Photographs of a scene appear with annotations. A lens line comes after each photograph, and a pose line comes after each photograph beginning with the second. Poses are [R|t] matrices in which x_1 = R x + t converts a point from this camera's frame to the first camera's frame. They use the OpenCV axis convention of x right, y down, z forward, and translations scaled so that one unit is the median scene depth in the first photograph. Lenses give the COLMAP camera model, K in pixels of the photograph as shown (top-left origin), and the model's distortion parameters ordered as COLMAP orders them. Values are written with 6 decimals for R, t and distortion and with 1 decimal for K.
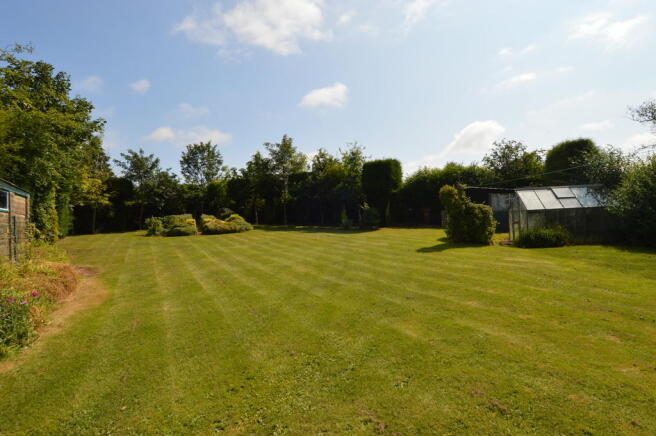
lens RADIAL K [[353.5, 0, 332.4], [0, 353.5, 215.1], [0, 0, 1]] dist [0.000664, -0.016893]
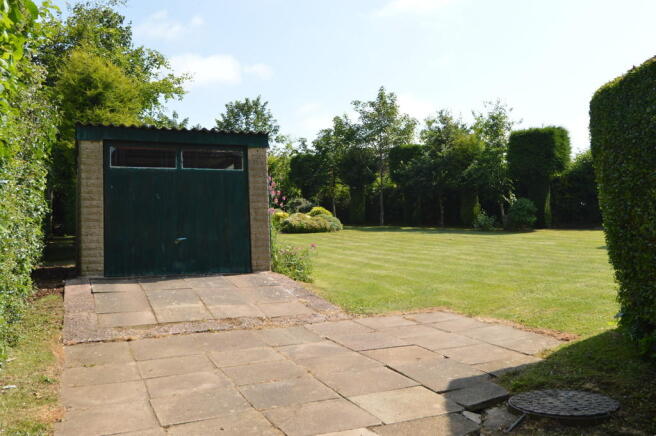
lens RADIAL K [[676.0, 0, 328.0], [0, 676.0, 218.0], [0, 0, 1]] dist [0.014839, 0.004787]
pose [[0.991731, 0.014455, -0.127521, -0.079441], [-0.015140, 0.999876, -0.004406, 0.022474], [0.127442, 0.006300, 0.991826, -0.278706]]
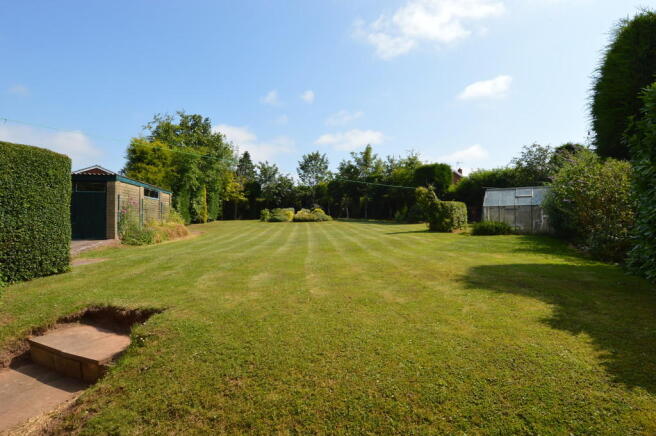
lens RADIAL K [[353.5, 0, 332.4], [0, 353.5, 215.1], [0, 0, 1]] dist [0.000664, -0.016893]
pose [[0.914125, 0.027068, -0.404528, 0.279694], [-0.026568, 0.999624, 0.006850, 0.010949], [0.404561, 0.004485, 0.914500, -0.174492]]
